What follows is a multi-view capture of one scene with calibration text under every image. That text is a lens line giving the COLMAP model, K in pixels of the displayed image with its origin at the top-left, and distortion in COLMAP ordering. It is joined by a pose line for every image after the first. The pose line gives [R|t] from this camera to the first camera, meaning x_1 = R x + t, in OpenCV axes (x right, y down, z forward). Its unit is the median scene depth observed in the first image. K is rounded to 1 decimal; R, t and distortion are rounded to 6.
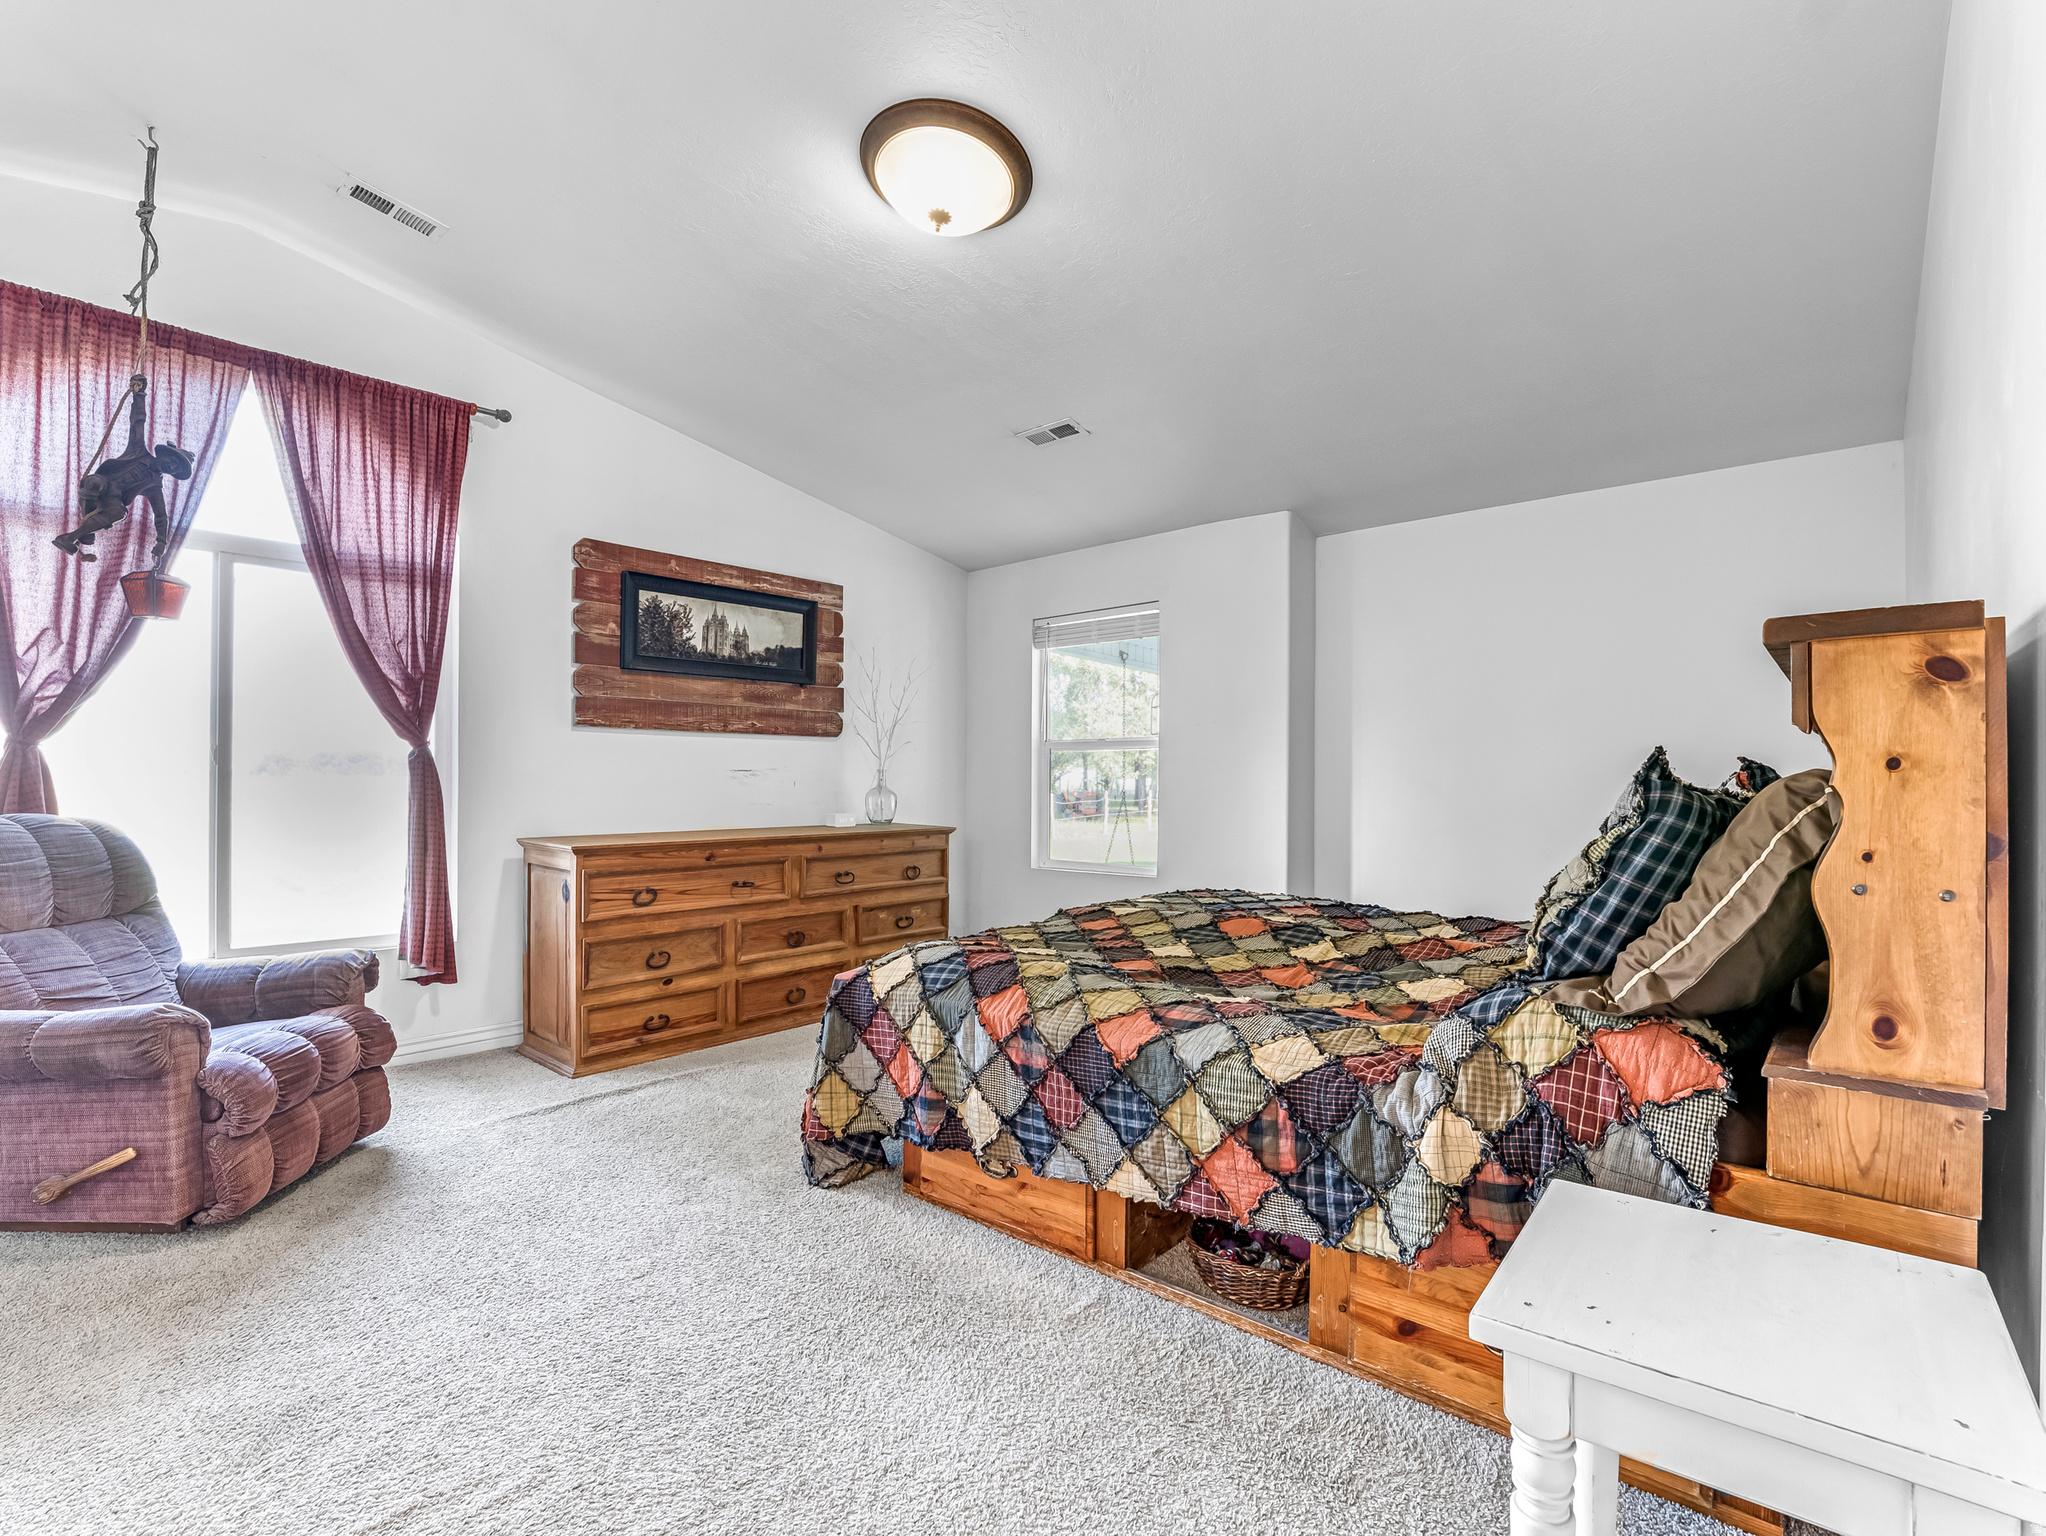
lens RADIAL K [[947.5, 0, 1021.2], [0, 947.5, 772.4], [0, 0, 1]] dist [-0.026546, -0.000266]
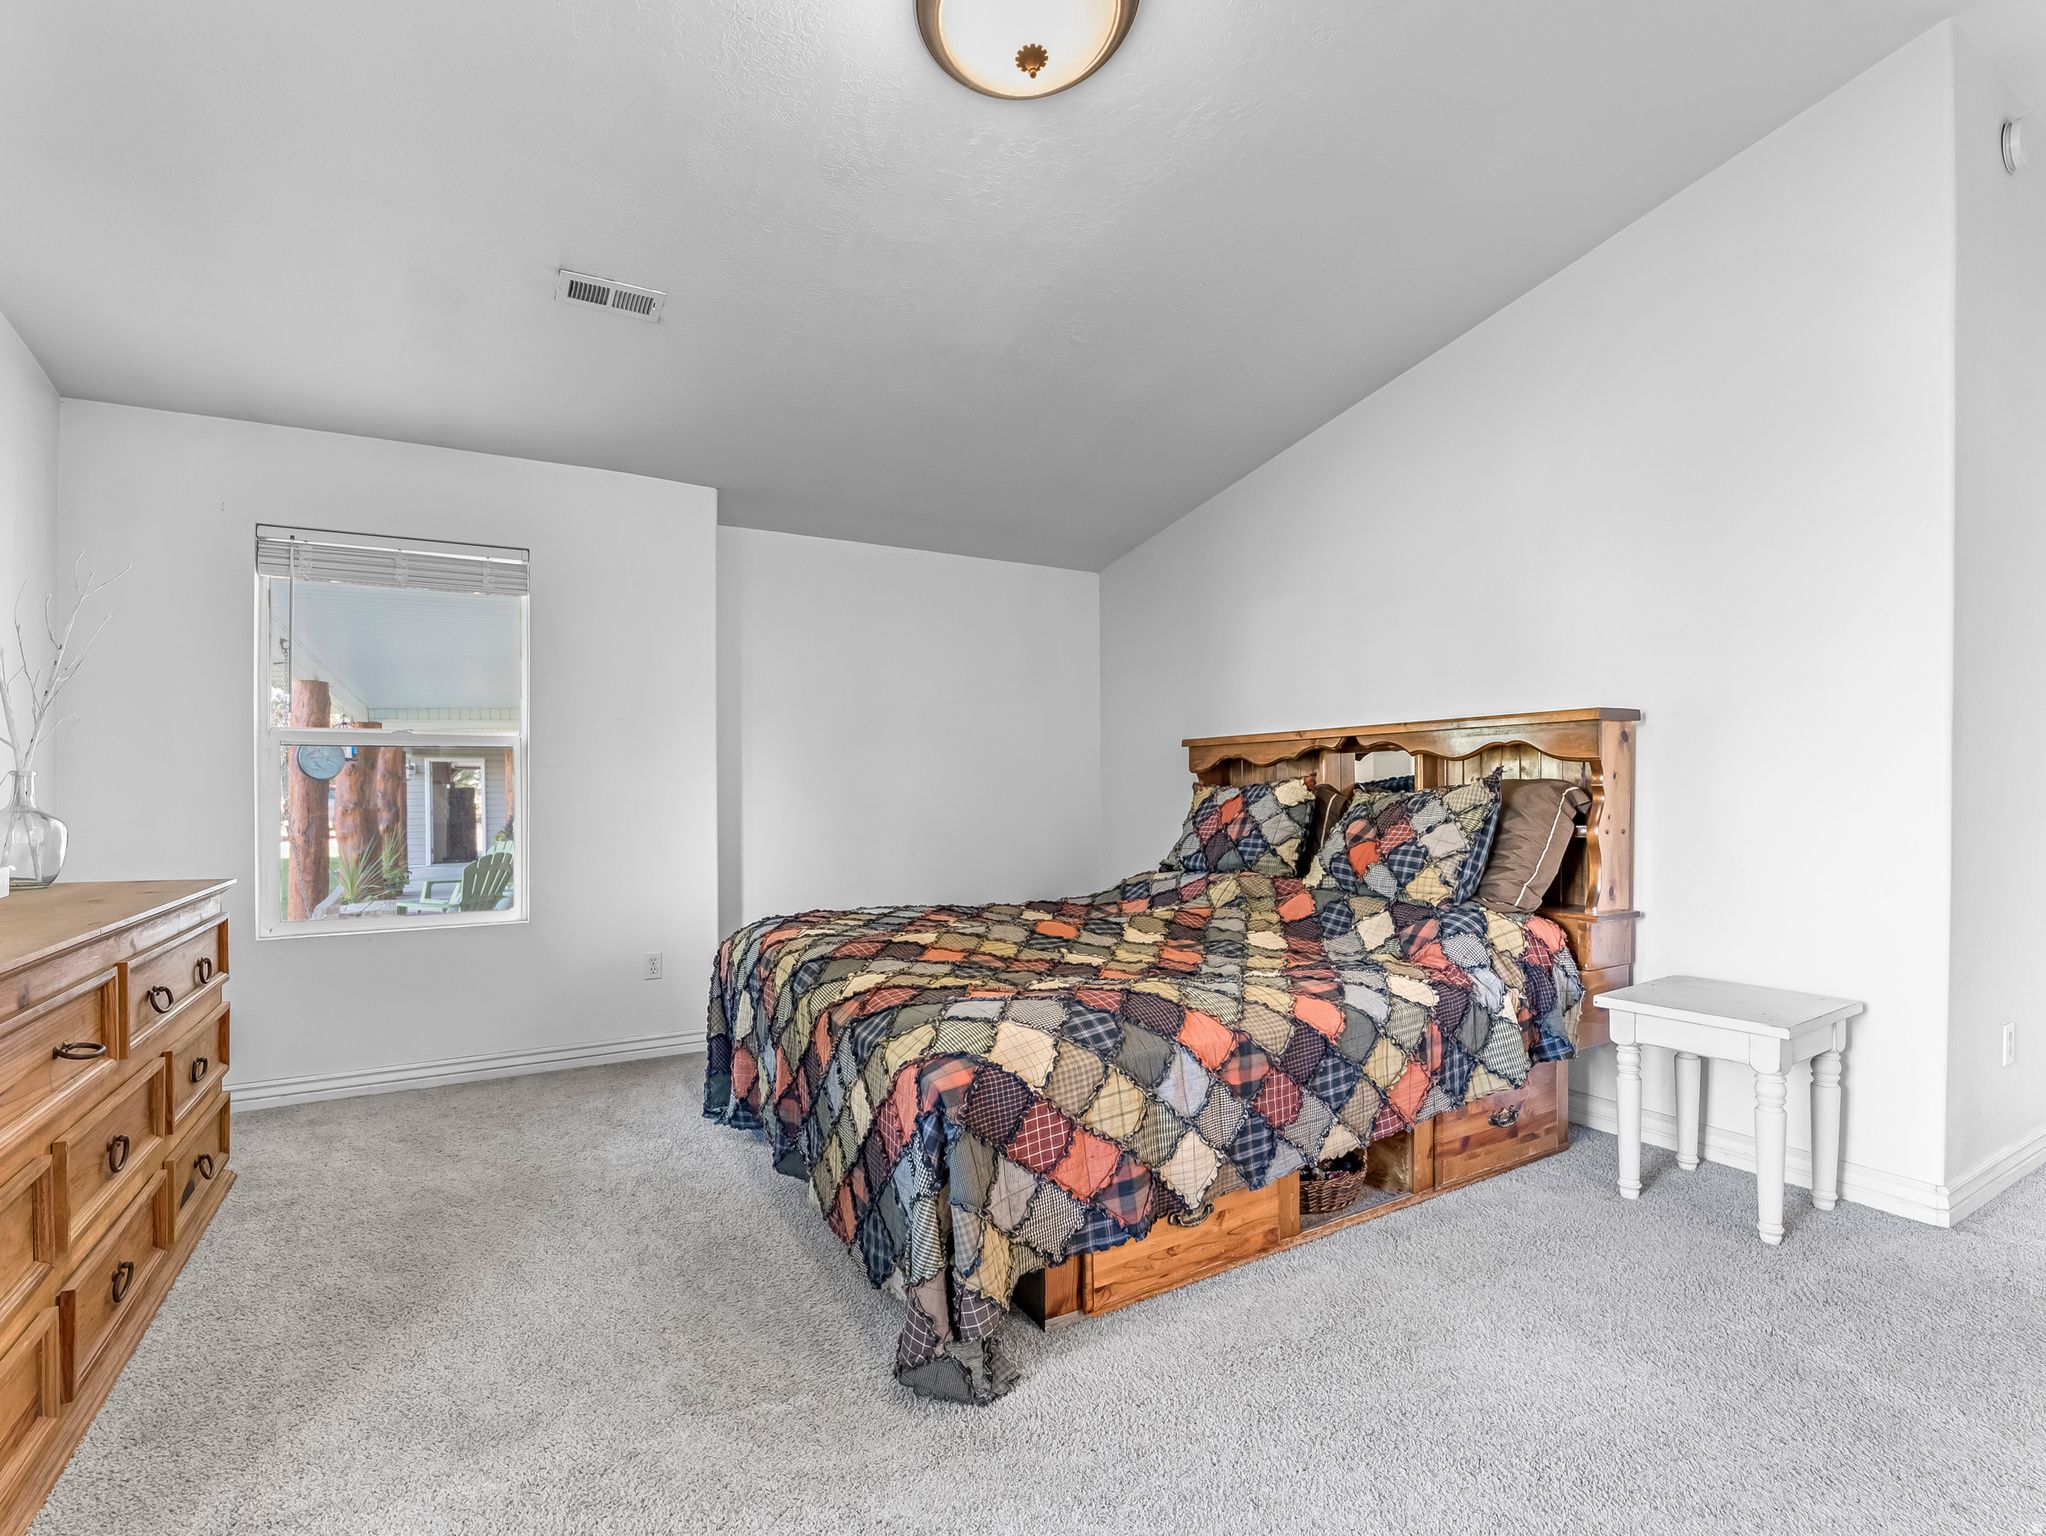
lens RADIAL K [[947.5, 0, 1018.8], [0, 947.5, 778.8], [0, 0, 1]] dist [-0.026546, -0.000266]
pose [[0.327658, 0.008642, 0.944757, -0.988010], [-0.004582, 0.999961, -0.007558, 0.009021], [-0.944785, -0.001852, 0.327685, 0.909285]]
